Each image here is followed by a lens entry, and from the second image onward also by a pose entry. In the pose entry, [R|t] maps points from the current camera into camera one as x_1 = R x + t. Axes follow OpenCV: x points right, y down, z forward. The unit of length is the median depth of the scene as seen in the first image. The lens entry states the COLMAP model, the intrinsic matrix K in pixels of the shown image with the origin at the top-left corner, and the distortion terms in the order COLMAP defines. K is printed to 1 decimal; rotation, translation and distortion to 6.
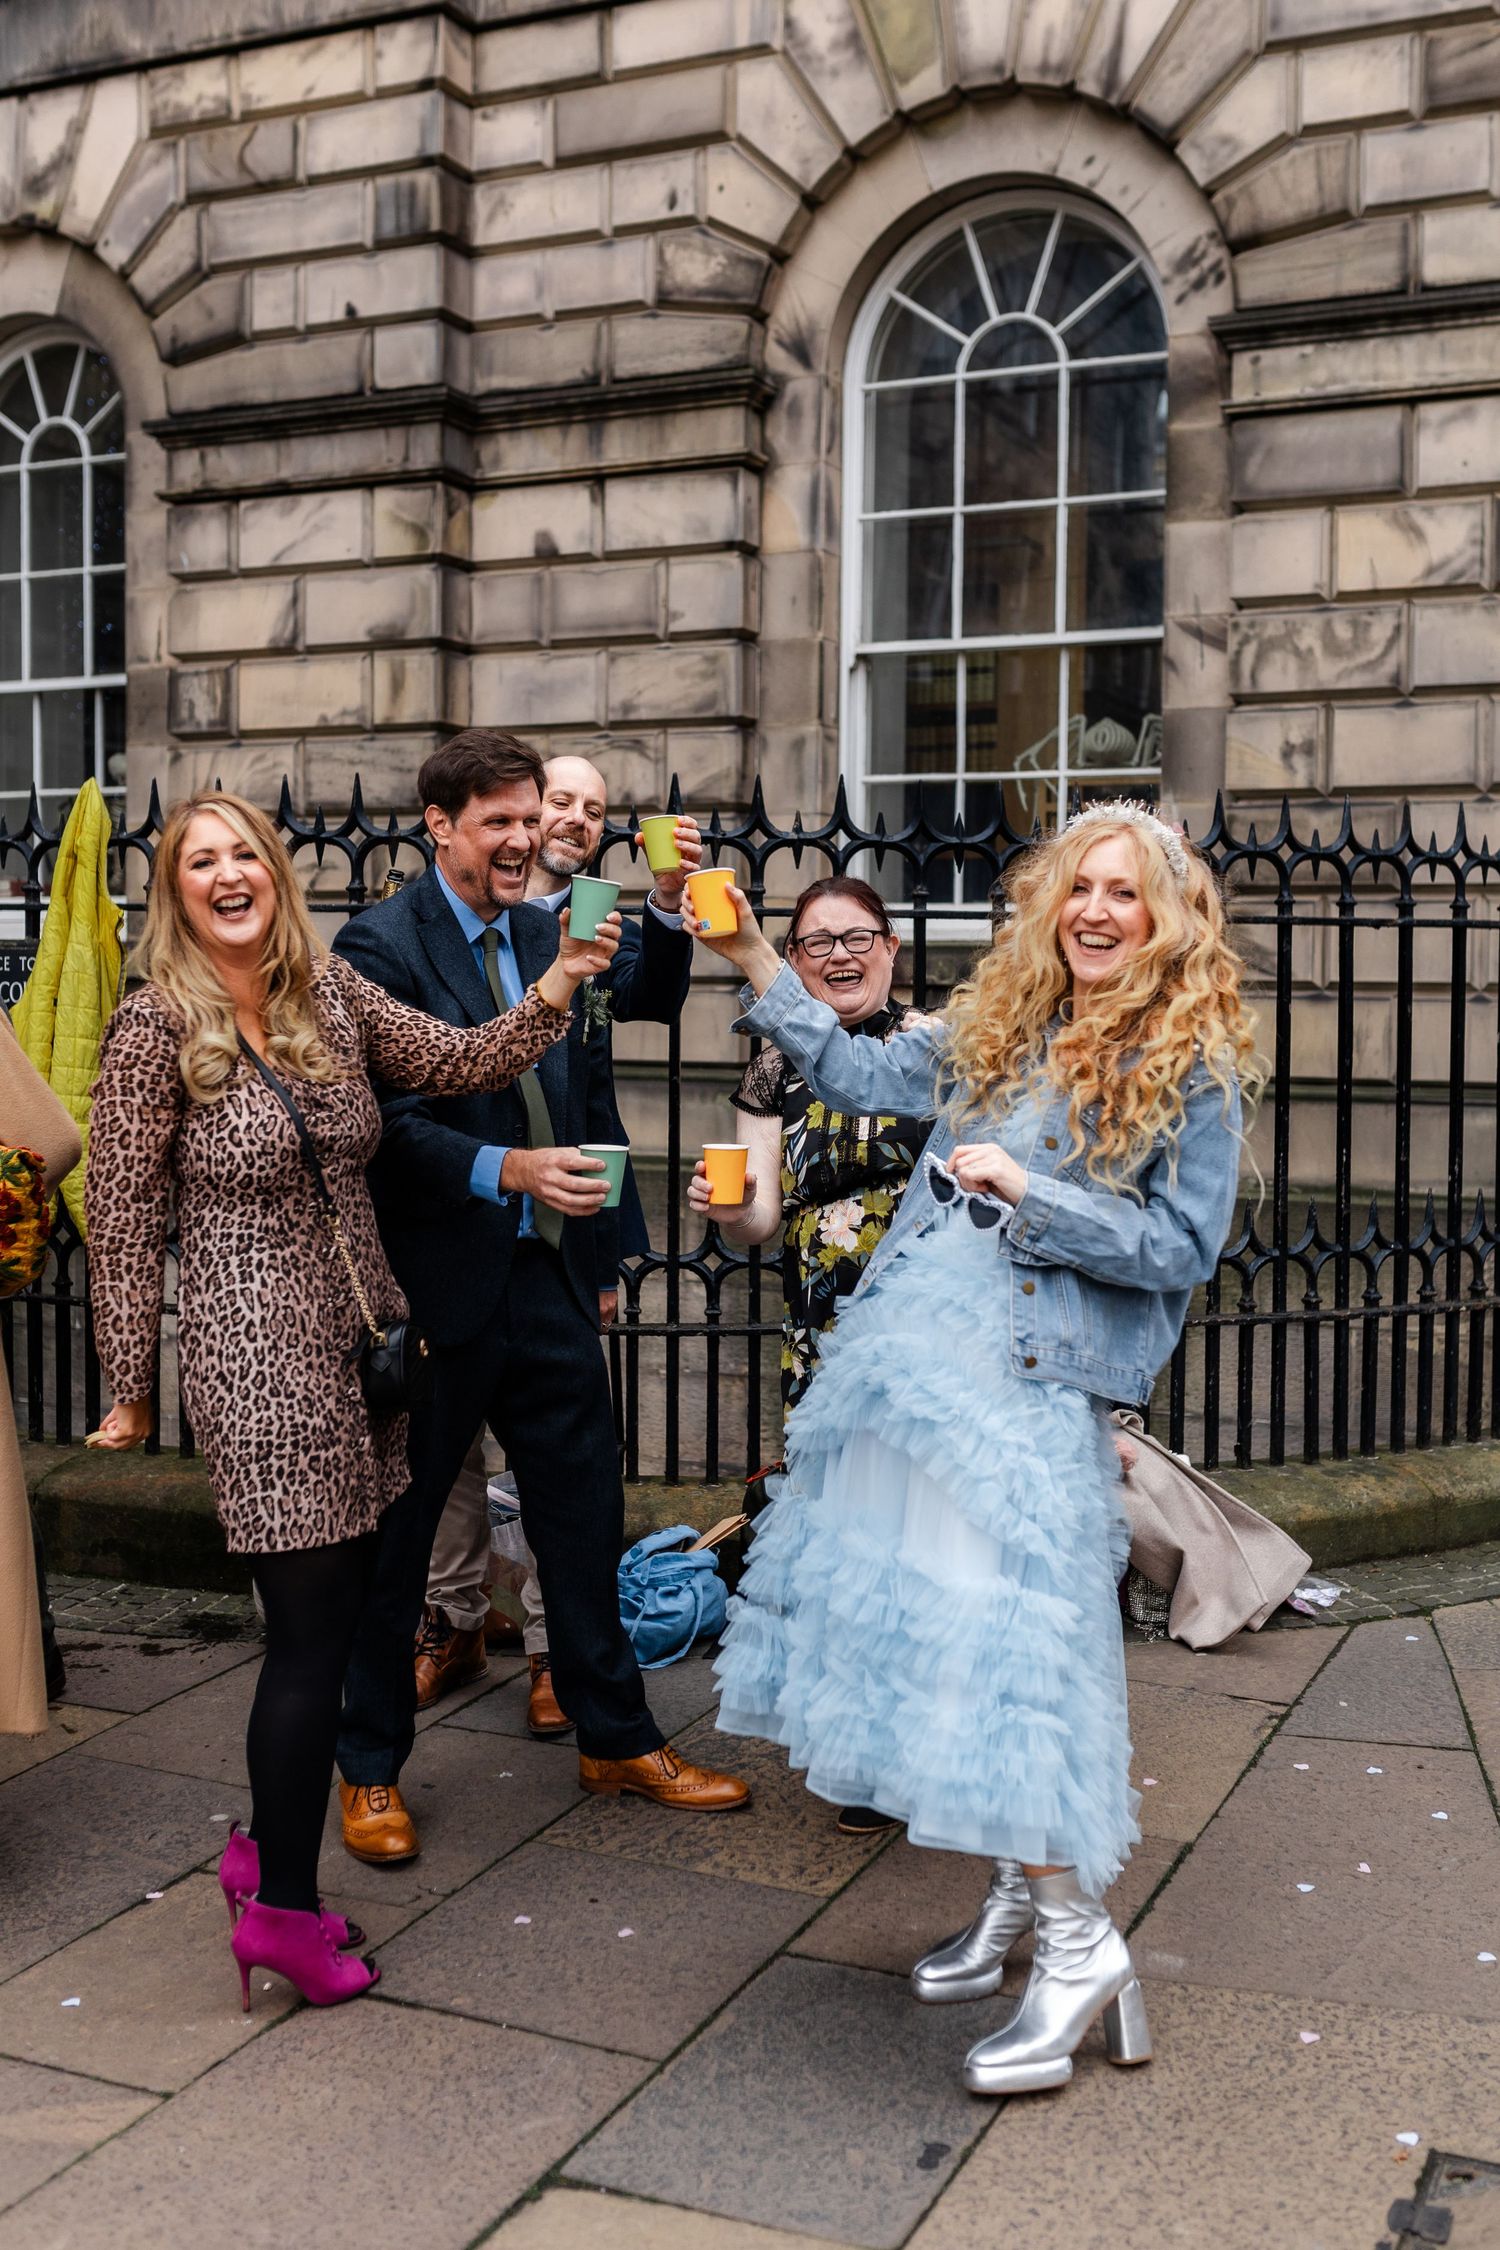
lens RADIAL K [[2342.3, 0, 750.5], [0, 2342.3, 1097.4], [0, 0, 1]] dist [-0.000406, -0.006869]
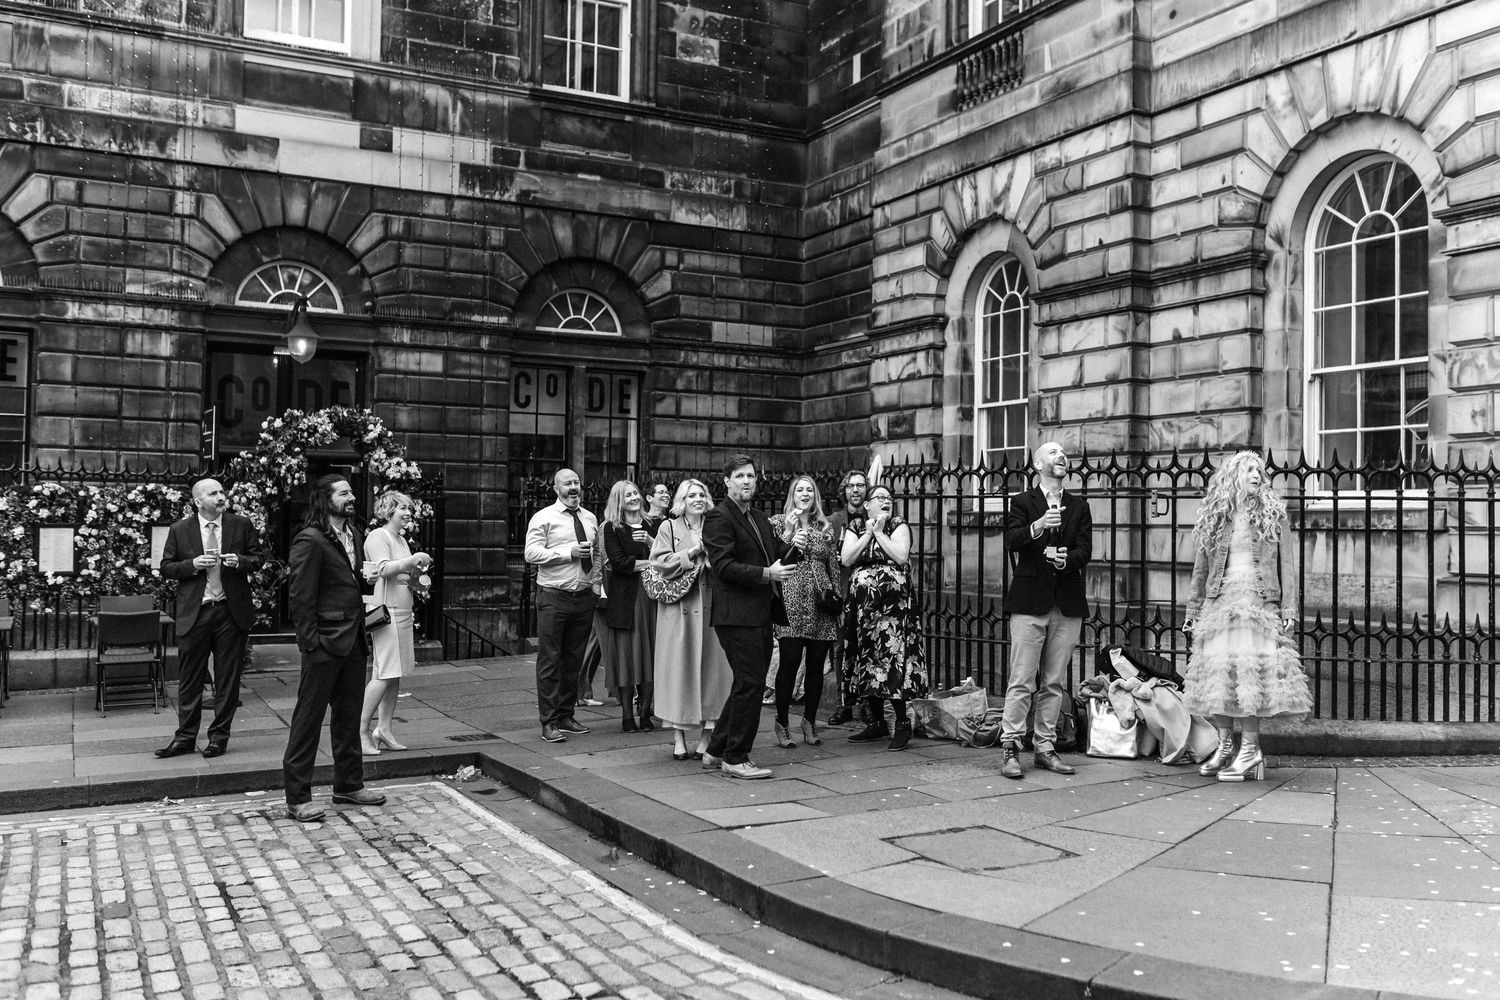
lens RADIAL K [[1561.5, 0, 750.0], [0, 1561.5, 500.0], [0, 0, 1]] dist [-0.000406, -0.006869]
pose [[0.771375, -0.009759, -0.636306, 0.554300], [-0.040431, 0.997111, -0.064305, 0.036403], [0.635095, 0.075330, 0.768752, -0.406513]]
